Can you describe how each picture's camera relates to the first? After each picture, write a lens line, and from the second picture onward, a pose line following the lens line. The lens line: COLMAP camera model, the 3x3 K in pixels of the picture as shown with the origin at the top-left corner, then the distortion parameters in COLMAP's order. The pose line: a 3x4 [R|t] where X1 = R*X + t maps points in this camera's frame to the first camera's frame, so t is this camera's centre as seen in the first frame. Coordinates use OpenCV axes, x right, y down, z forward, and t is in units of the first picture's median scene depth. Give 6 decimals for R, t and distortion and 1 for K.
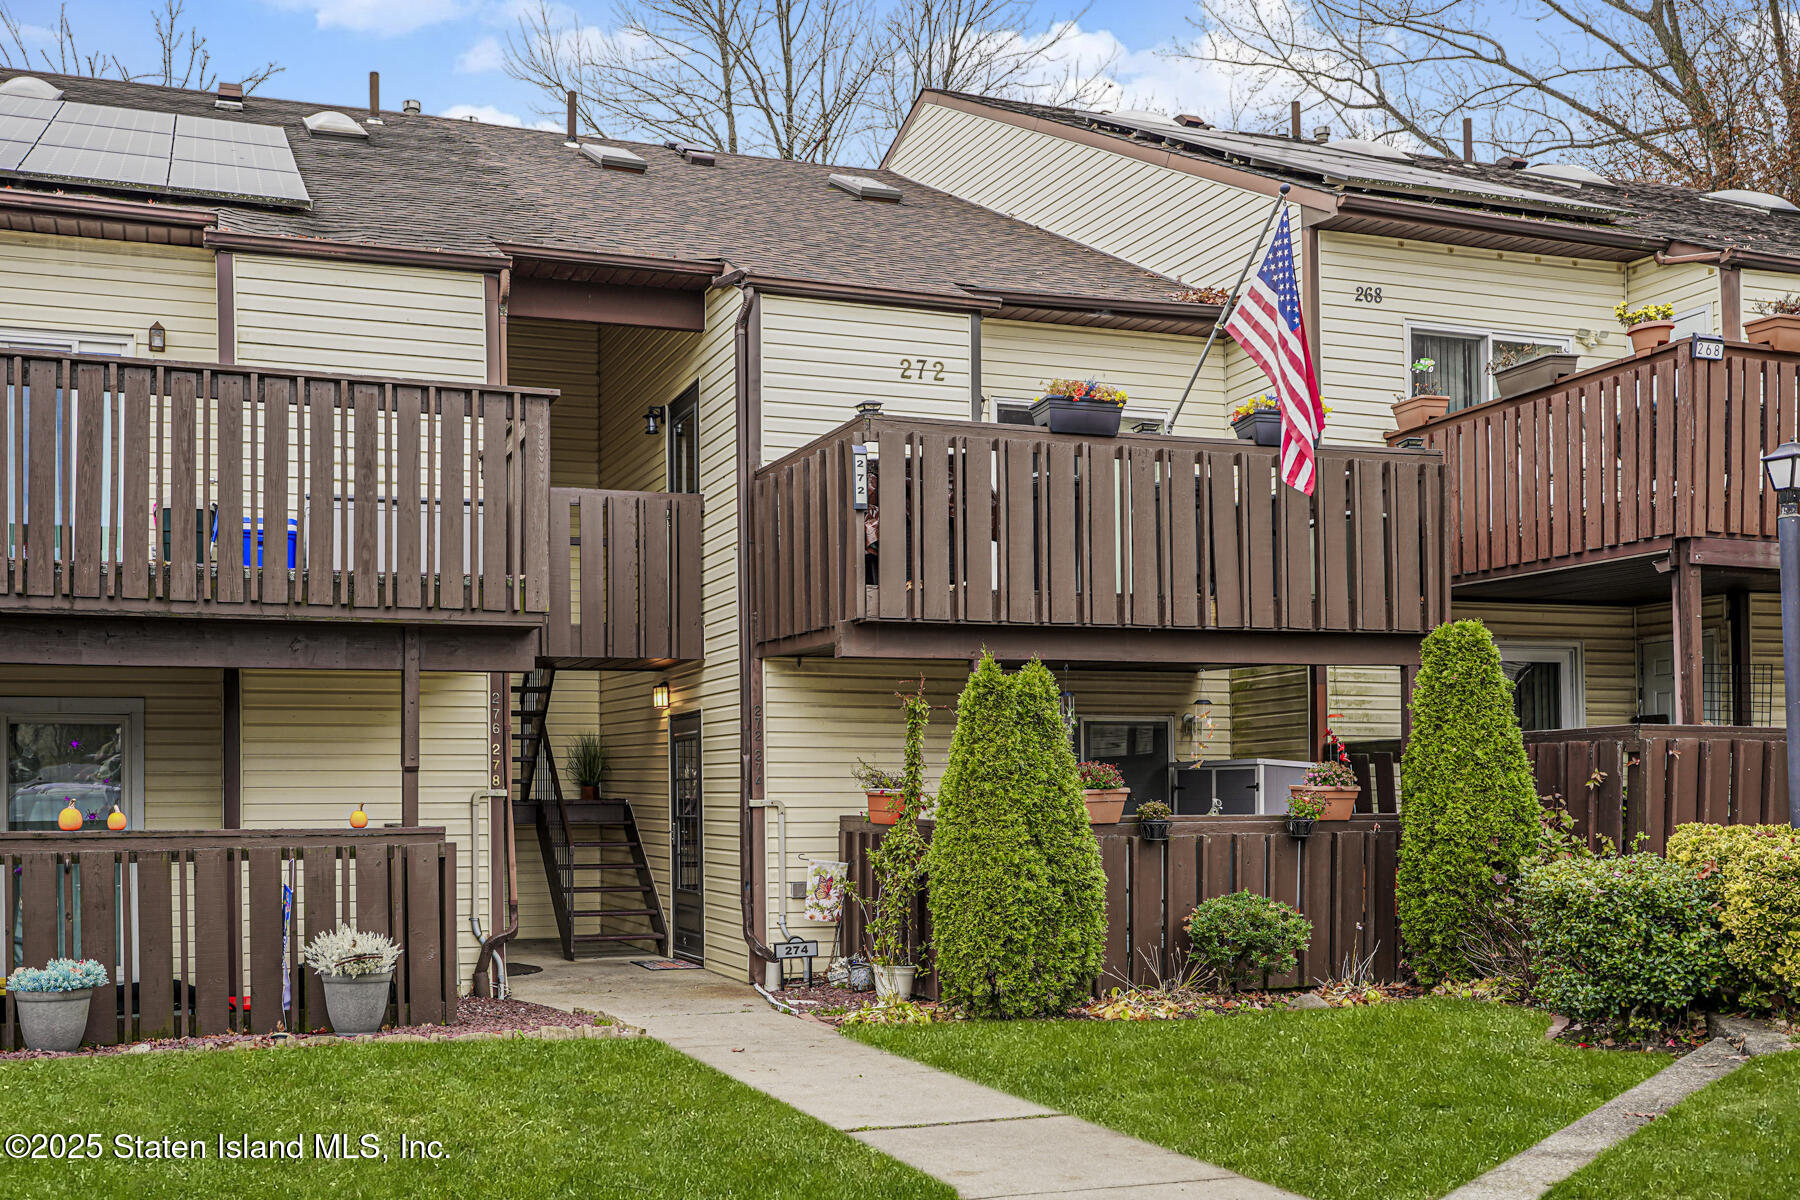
lens RADIAL K [[1602.1, 0, 900.0], [0, 1602.1, 600.0], [0, 0, 1]] dist [-0.002595, 0.001216]
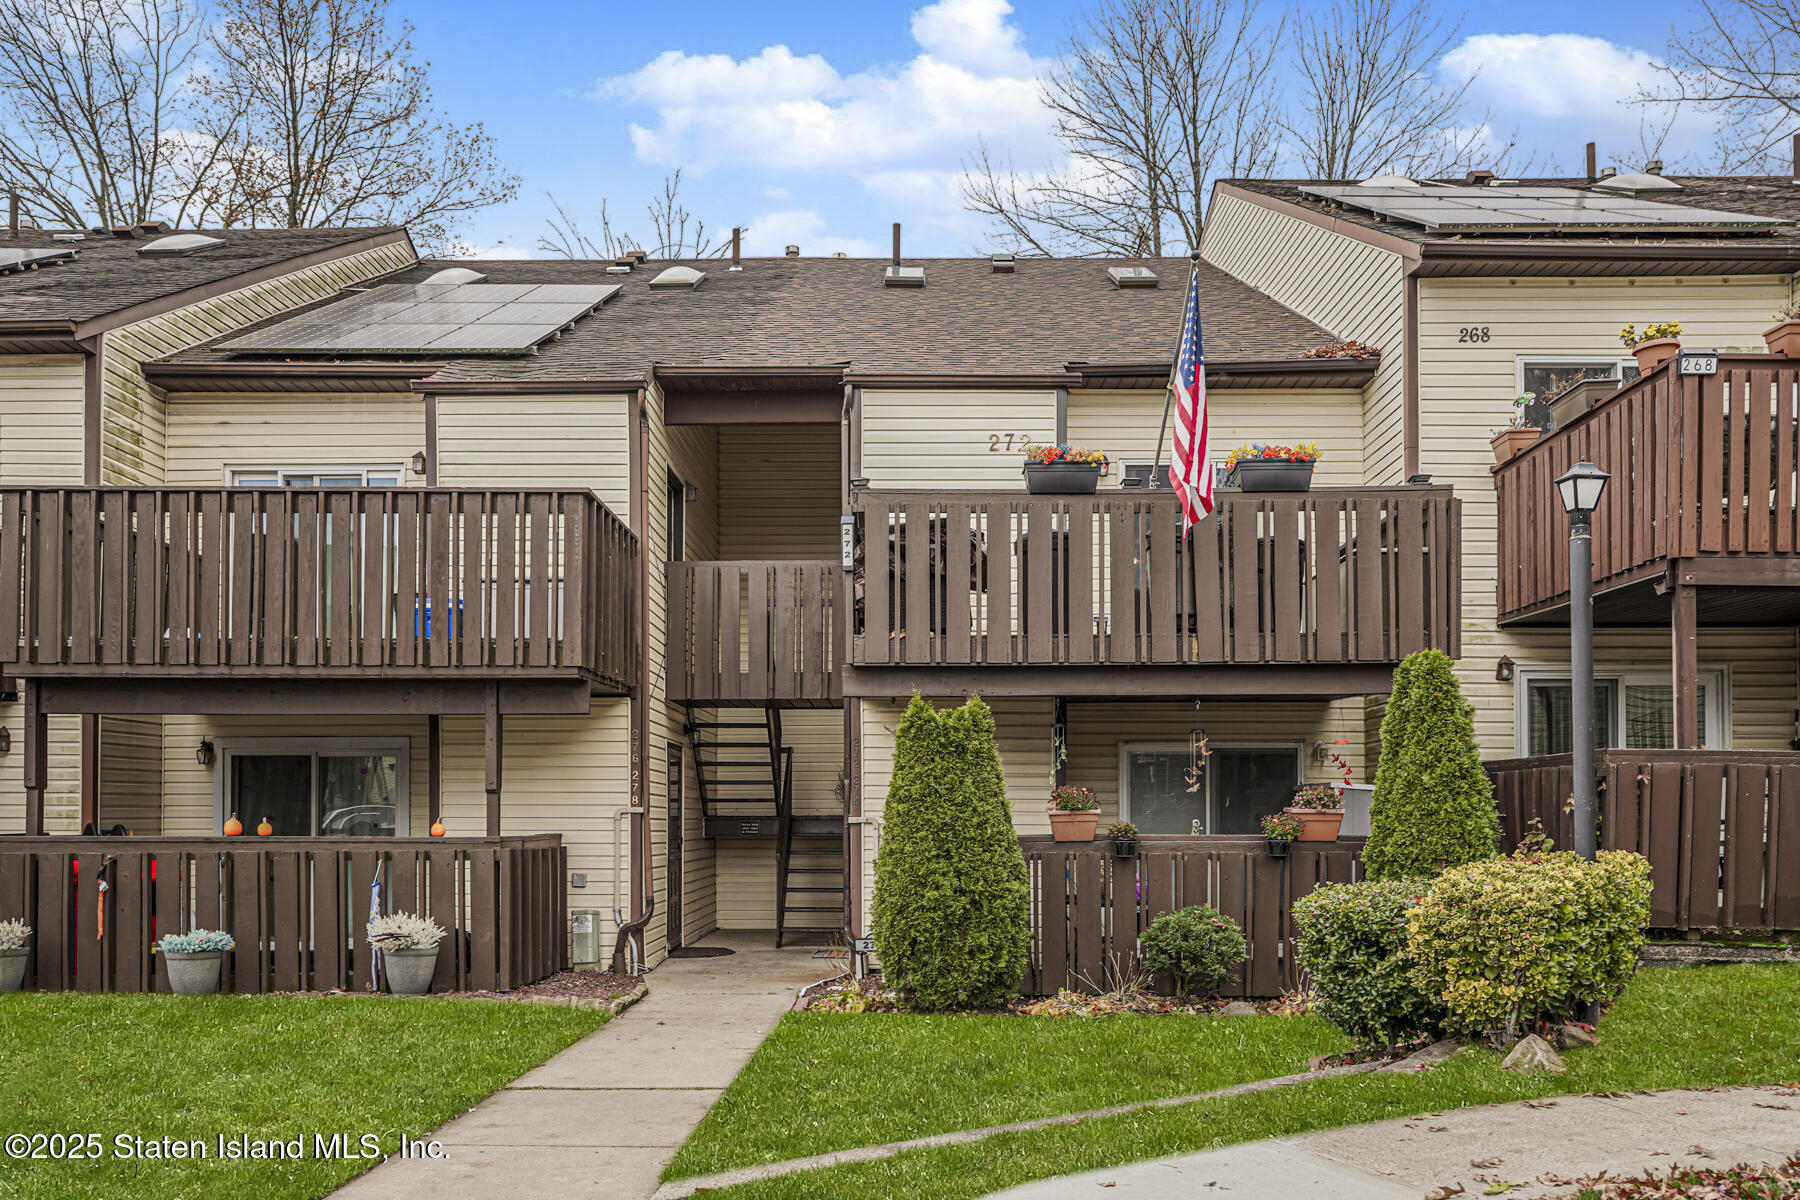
lens RADIAL K [[1384.2, 0, 900.1], [0, 1384.2, 654.5], [0, 0, 1]] dist [-0.003051, -0.000608]
pose [[0.949548, -0.028590, -0.312315, 0.297323], [0.031026, 0.999515, 0.002830, 0.002710], [0.312083, -0.012377, 0.949974, 0.043843]]
